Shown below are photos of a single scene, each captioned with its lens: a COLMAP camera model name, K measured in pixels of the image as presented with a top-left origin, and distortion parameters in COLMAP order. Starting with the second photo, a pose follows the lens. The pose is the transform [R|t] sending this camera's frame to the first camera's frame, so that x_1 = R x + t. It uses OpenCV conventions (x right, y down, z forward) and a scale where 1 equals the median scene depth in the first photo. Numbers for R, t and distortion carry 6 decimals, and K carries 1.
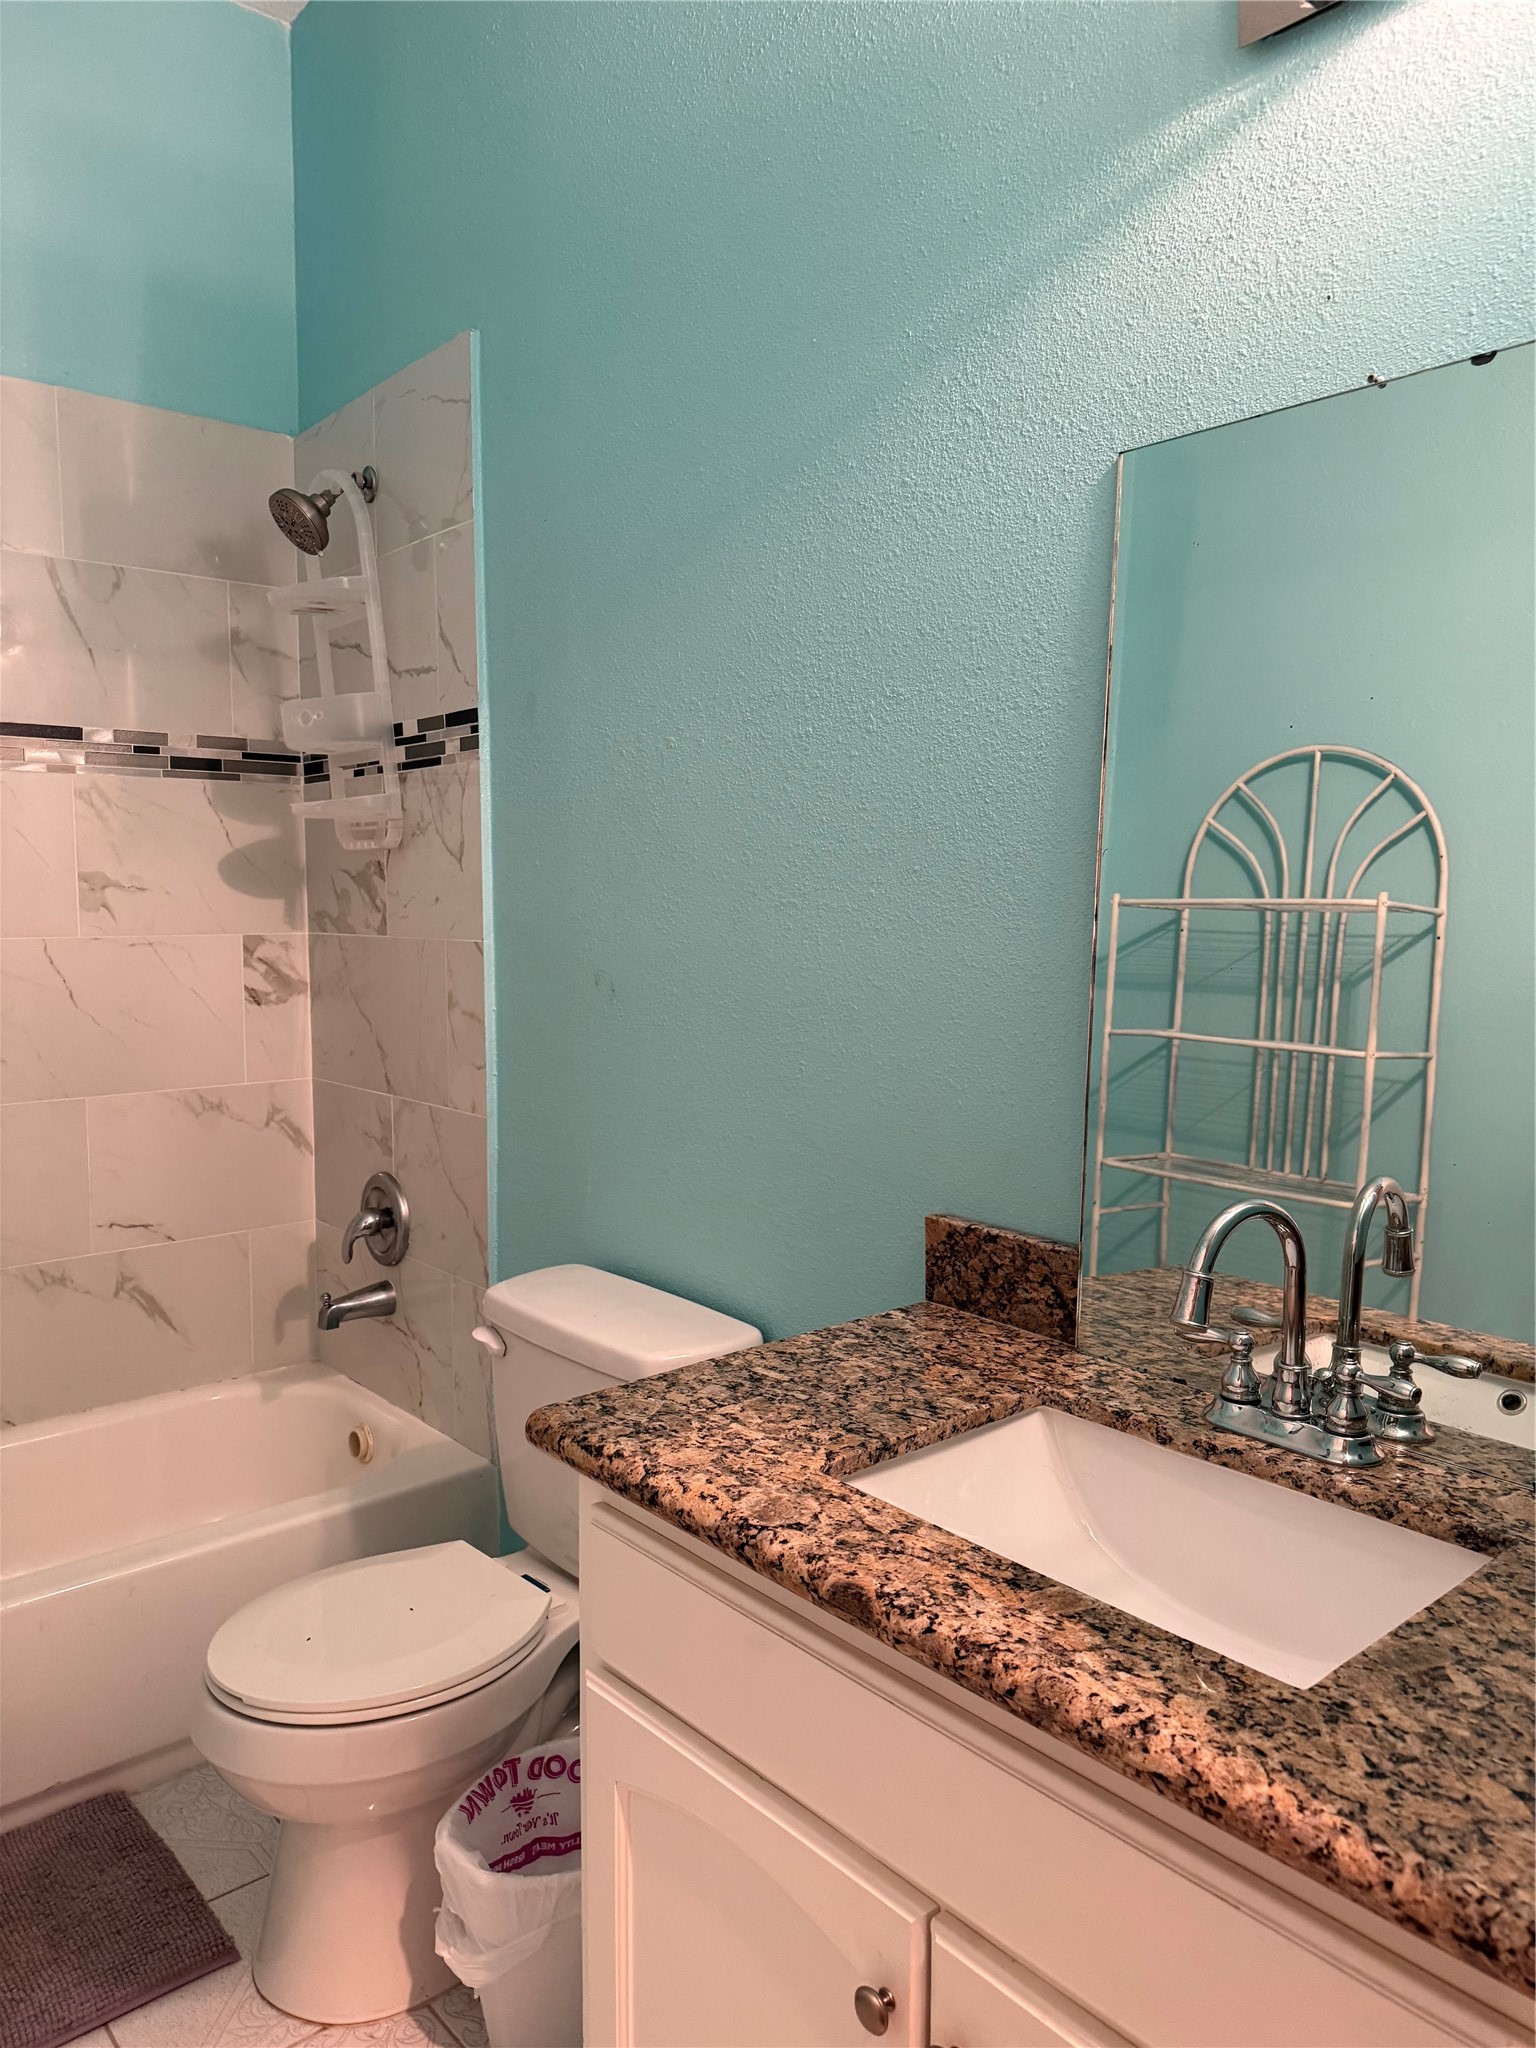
lens RADIAL K [[1420.9, 0, 768.0], [0, 1420.9, 1024.0], [0, 0, 1]] dist [0.100757, -0.141210]
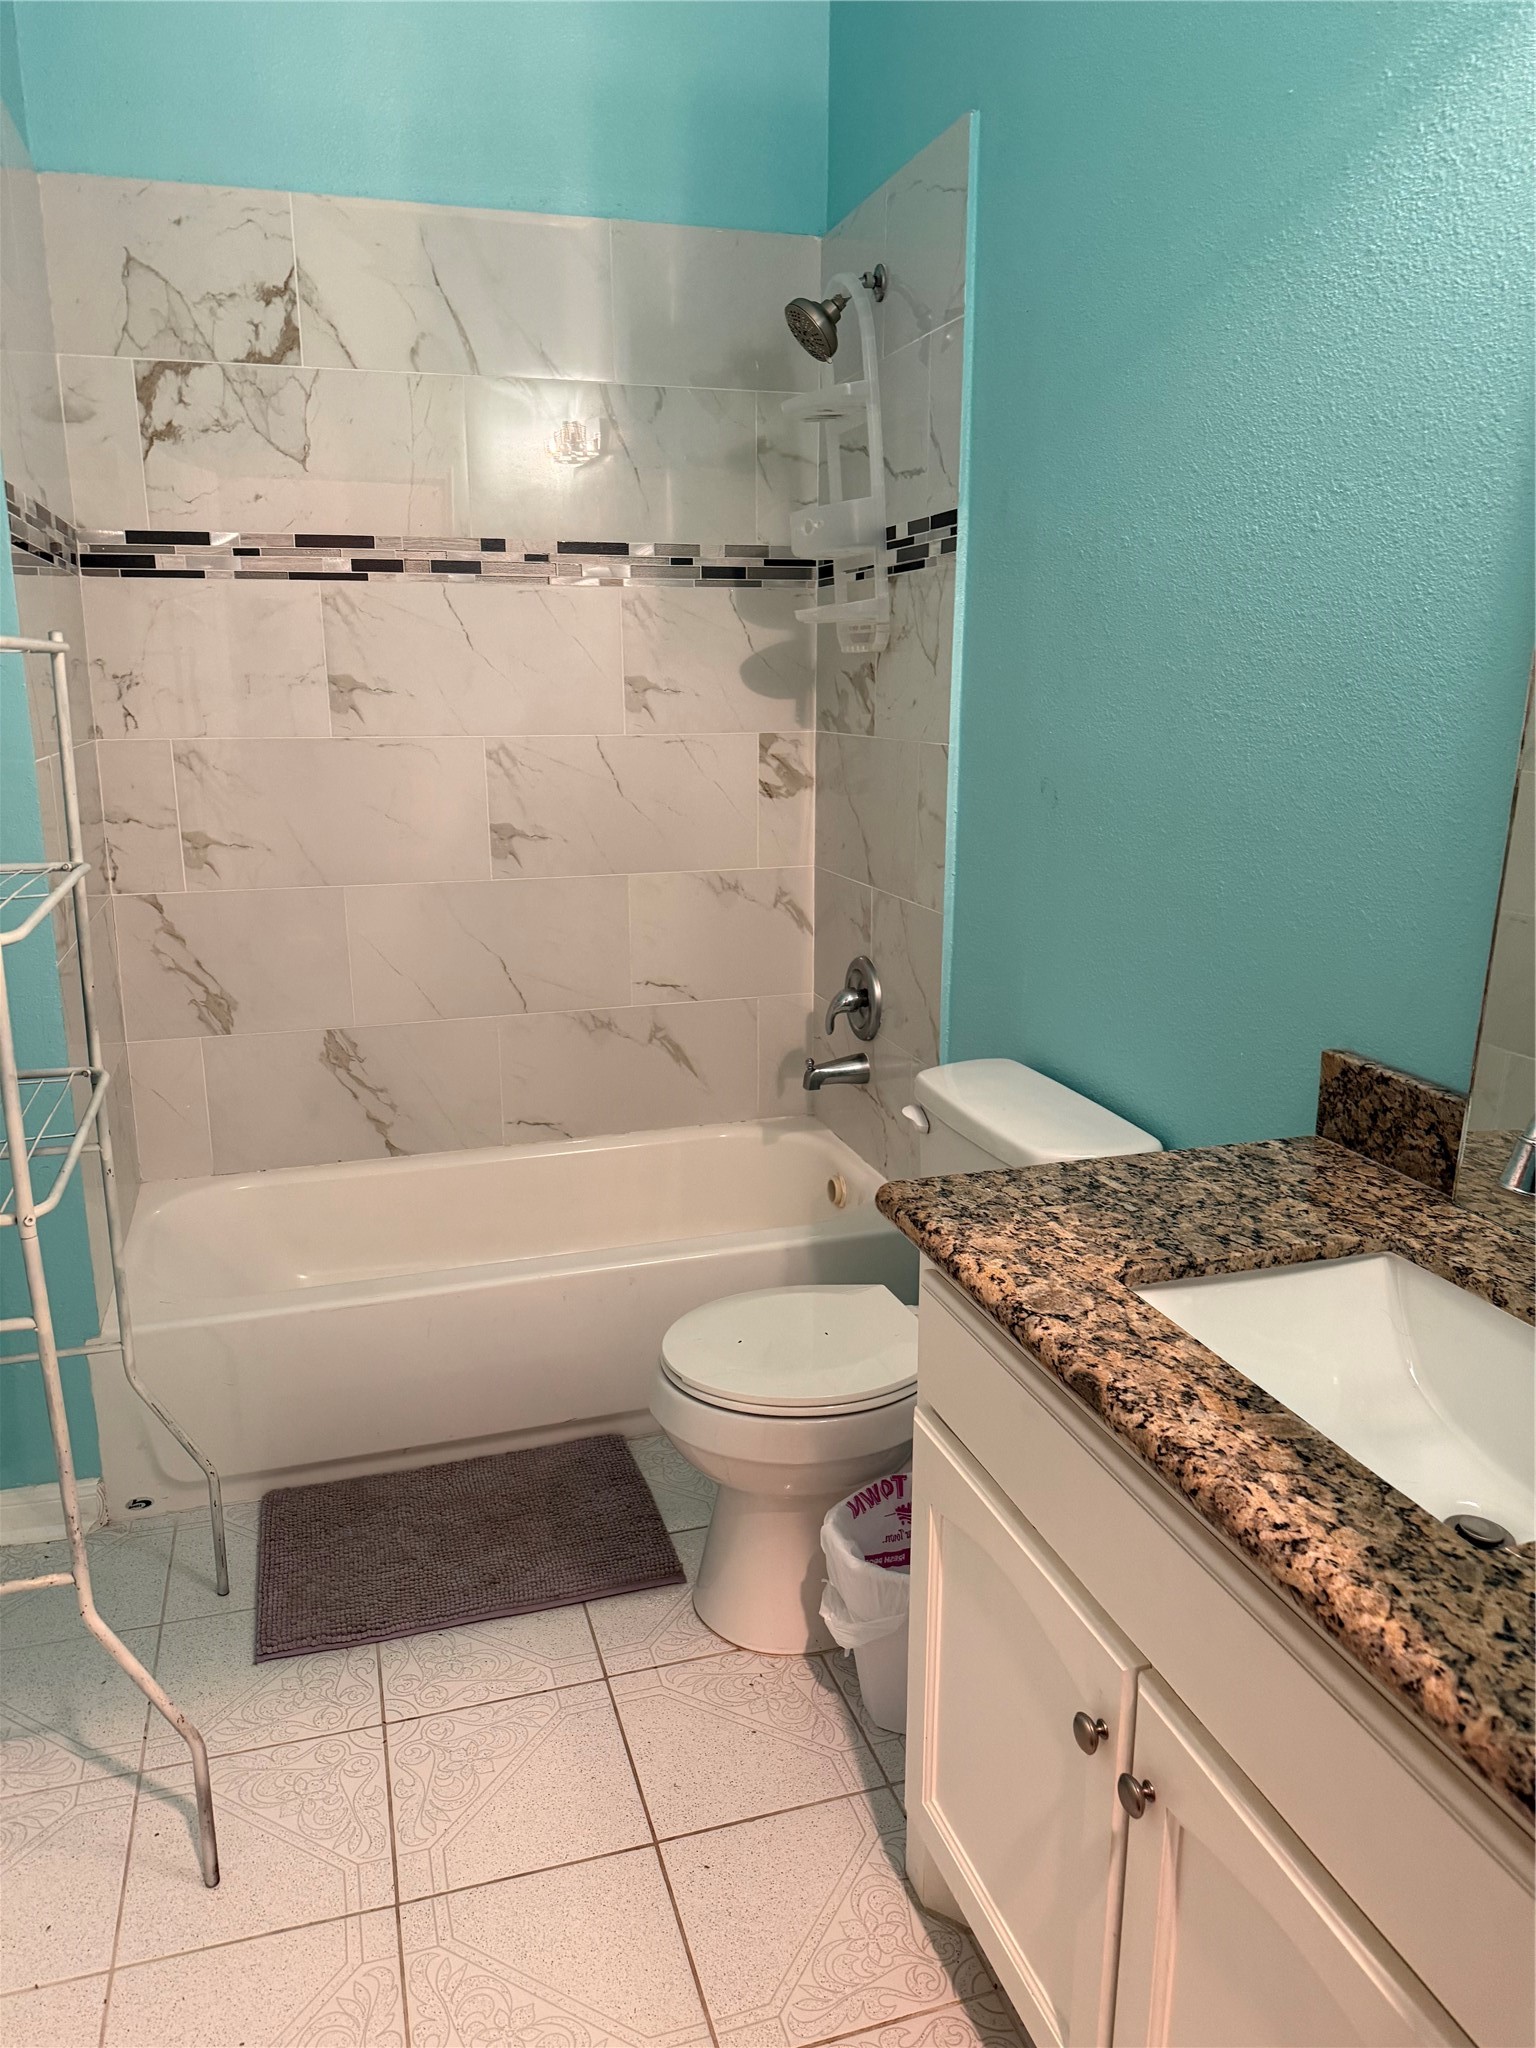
lens RADIAL K [[1428.8, 0, 757.8], [0, 1428.8, 1011.5], [0, 0, 1]] dist [0.149944, -0.237175]
pose [[0.913784, 0.089719, -0.396169, 0.153697], [-0.031276, 0.987947, 0.151597, -0.029642], [0.404996, -0.126137, 0.905576, -0.048250]]
